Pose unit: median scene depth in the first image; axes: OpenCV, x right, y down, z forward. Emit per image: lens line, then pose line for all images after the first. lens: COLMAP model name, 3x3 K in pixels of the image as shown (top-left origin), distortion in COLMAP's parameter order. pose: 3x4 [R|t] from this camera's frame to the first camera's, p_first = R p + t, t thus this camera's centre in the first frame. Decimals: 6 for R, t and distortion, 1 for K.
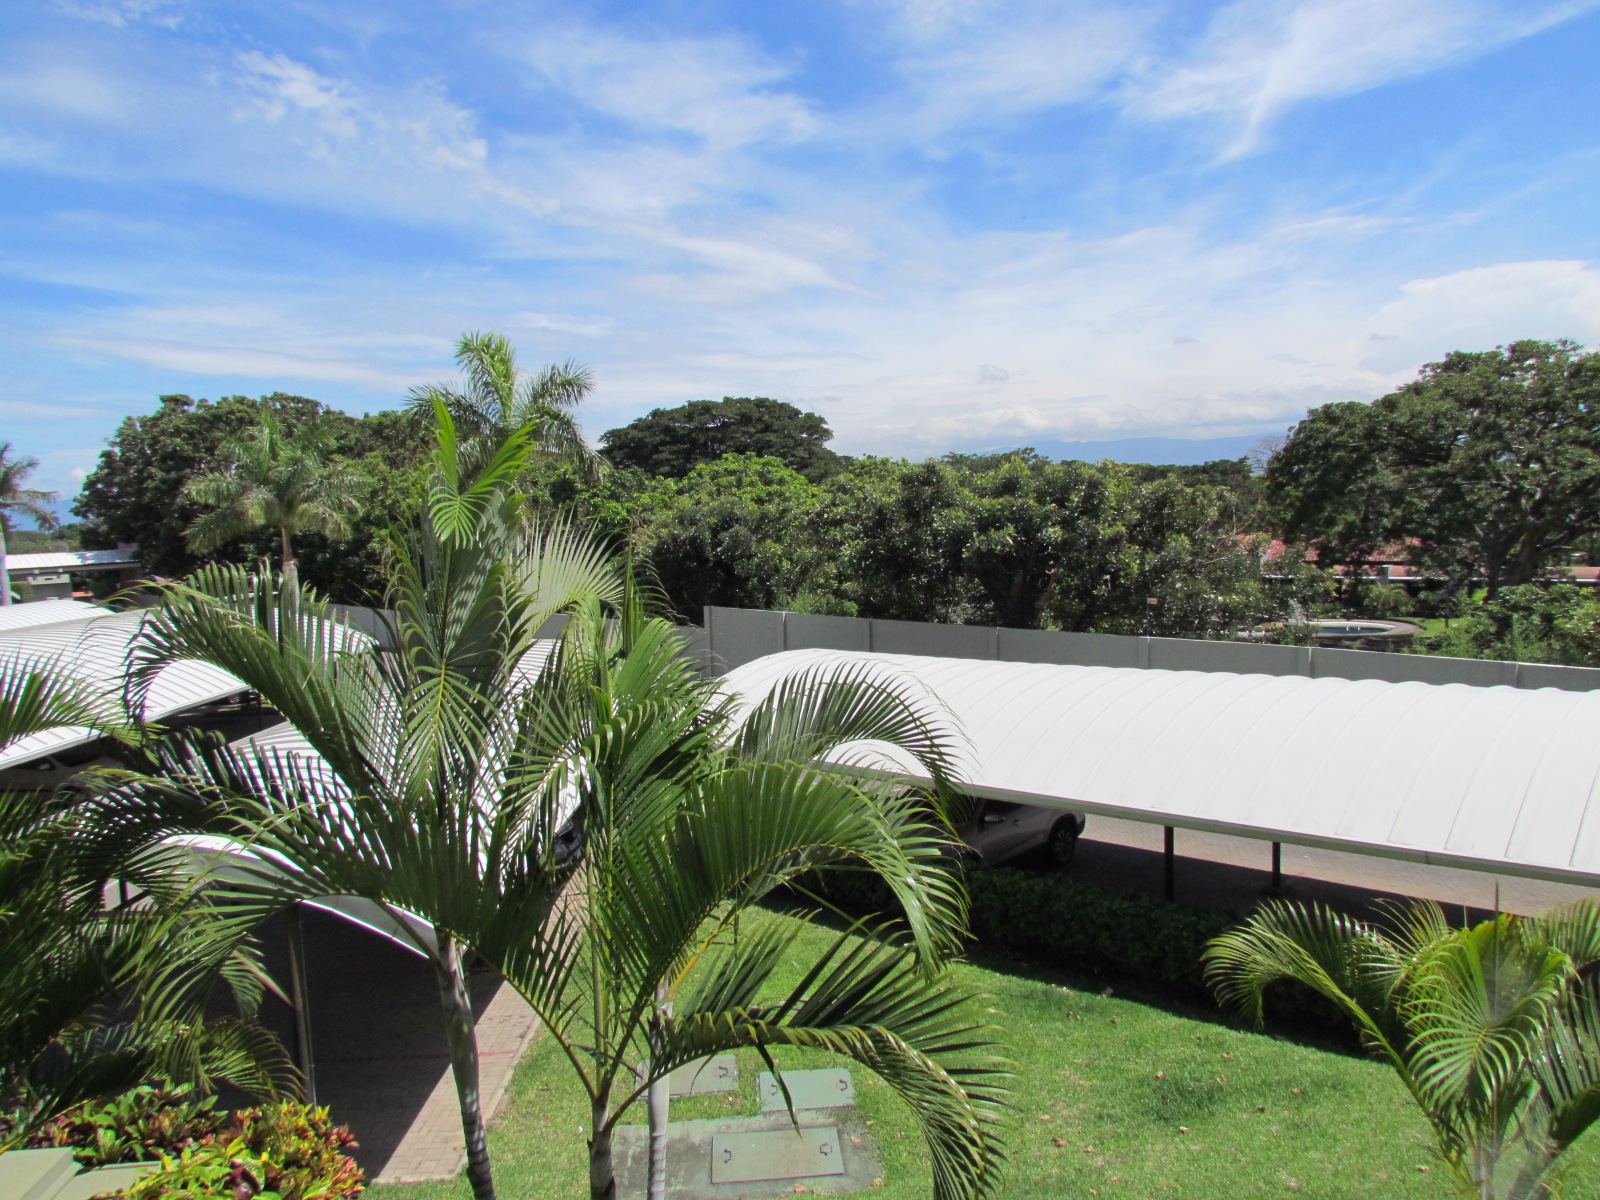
lens RADIAL K [[1133.8, 0, 802.2], [0, 1133.8, 599.7], [0, 0, 1]] dist [0.006011, 0.001850]
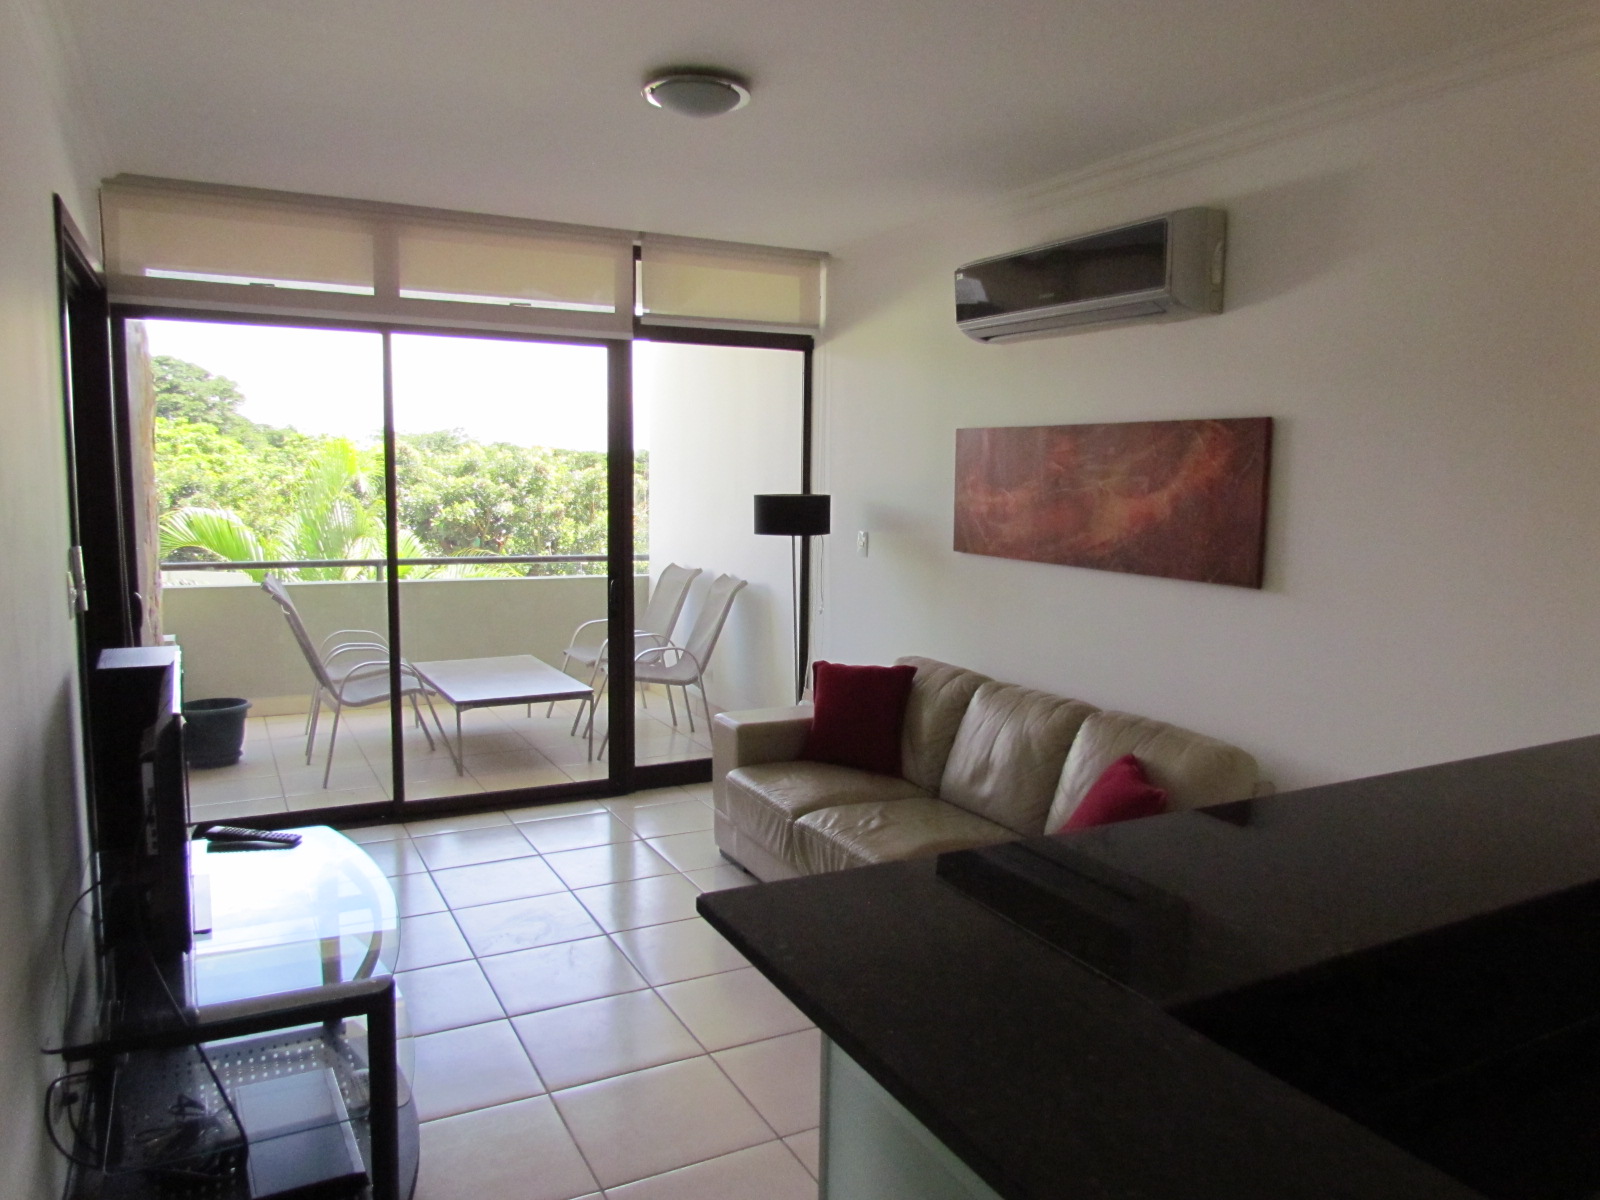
lens RADIAL K [[1133.8, 0, 800.4], [0, 1133.8, 600.7], [0, 0, 1]] dist [0.006011, 0.001850]
pose [[0.877463, -0.012254, 0.479488, -0.092056], [0.002539, 0.999778, 0.020903, 0.018004], [-0.479638, -0.017124, 0.877299, -0.244138]]
